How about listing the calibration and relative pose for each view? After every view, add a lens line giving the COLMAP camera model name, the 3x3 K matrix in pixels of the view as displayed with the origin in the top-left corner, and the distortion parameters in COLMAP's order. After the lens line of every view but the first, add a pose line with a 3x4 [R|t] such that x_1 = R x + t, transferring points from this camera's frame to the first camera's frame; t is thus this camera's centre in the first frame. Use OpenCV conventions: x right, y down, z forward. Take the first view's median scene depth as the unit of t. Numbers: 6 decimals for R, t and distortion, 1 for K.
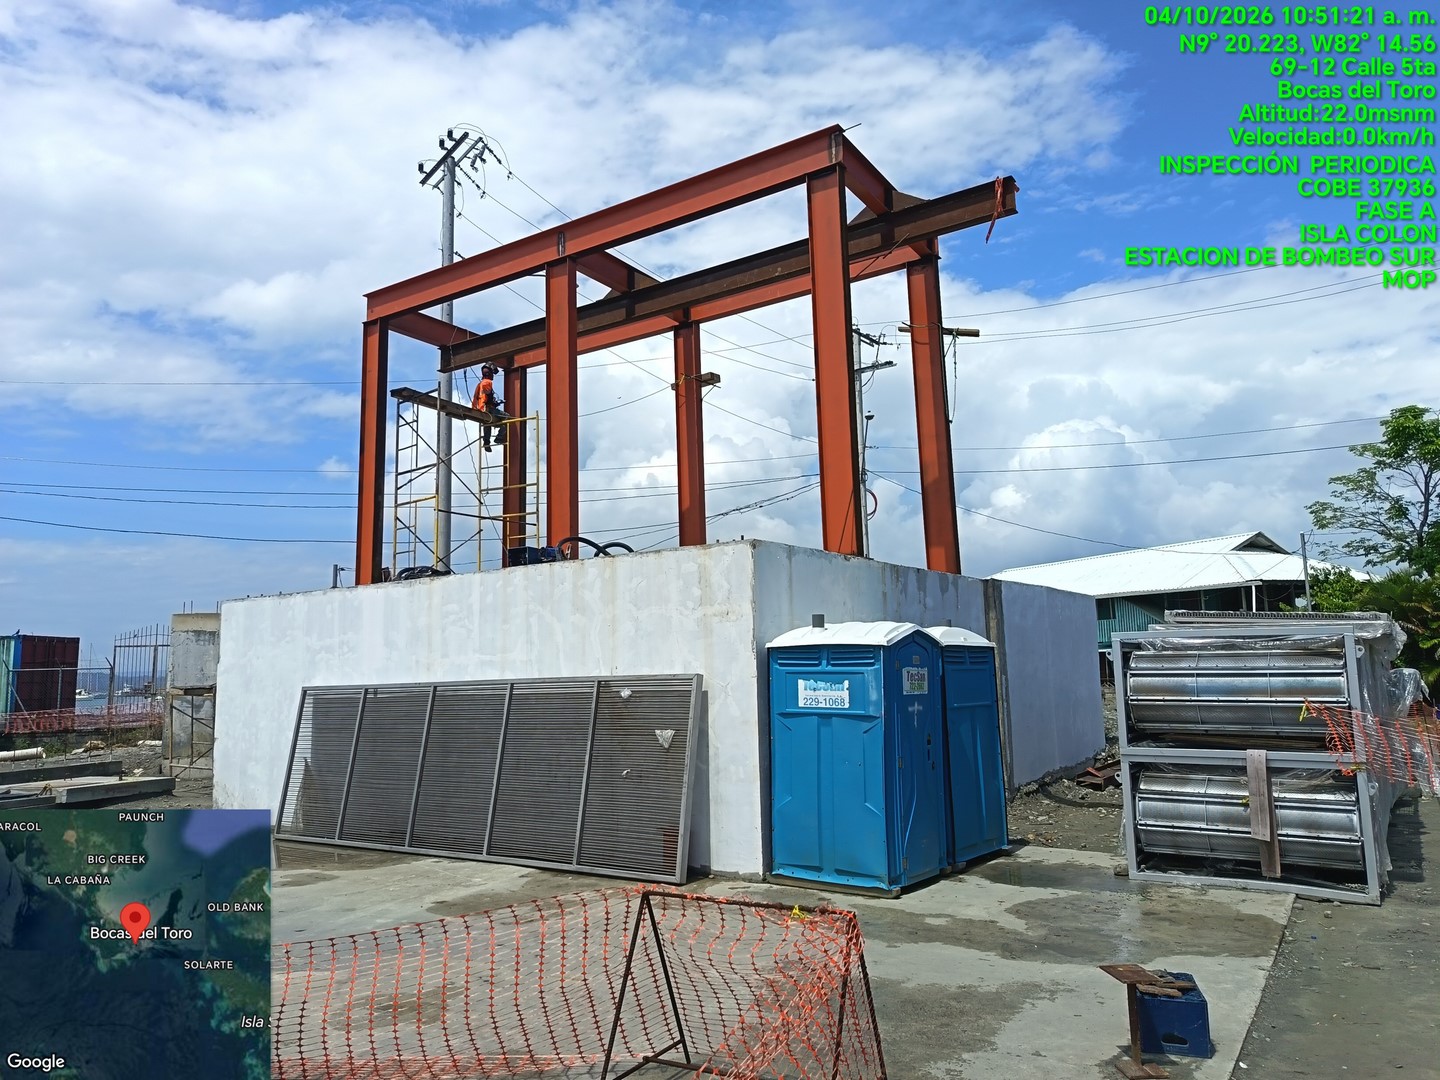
lens RADIAL K [[967.3, 0, 718.8], [0, 967.3, 560.1], [0, 0, 1]] dist [-0.002143, -0.002388]
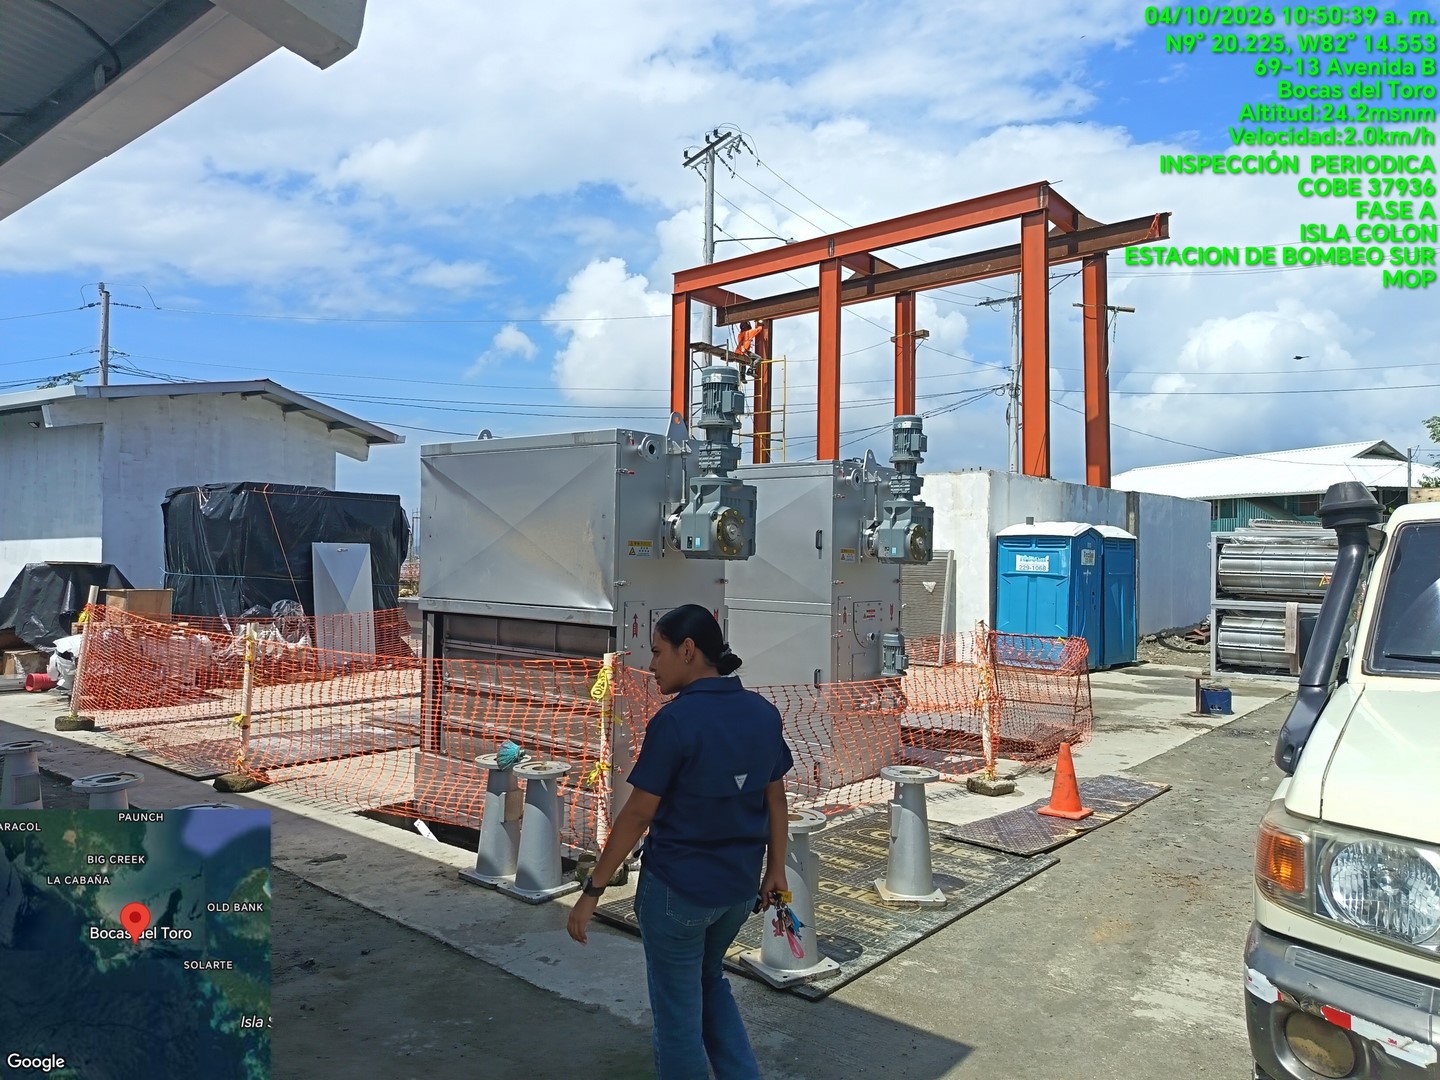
lens RADIAL K [[967.3, 0, 718.8], [0, 967.3, 560.1], [0, 0, 1]] dist [-0.002143, -0.002388]
pose [[0.993462, 0.028871, -0.110456, -0.171614], [-0.015430, 0.992574, 0.120660, -0.044524], [0.113120, -0.118166, 0.986530, -0.509443]]
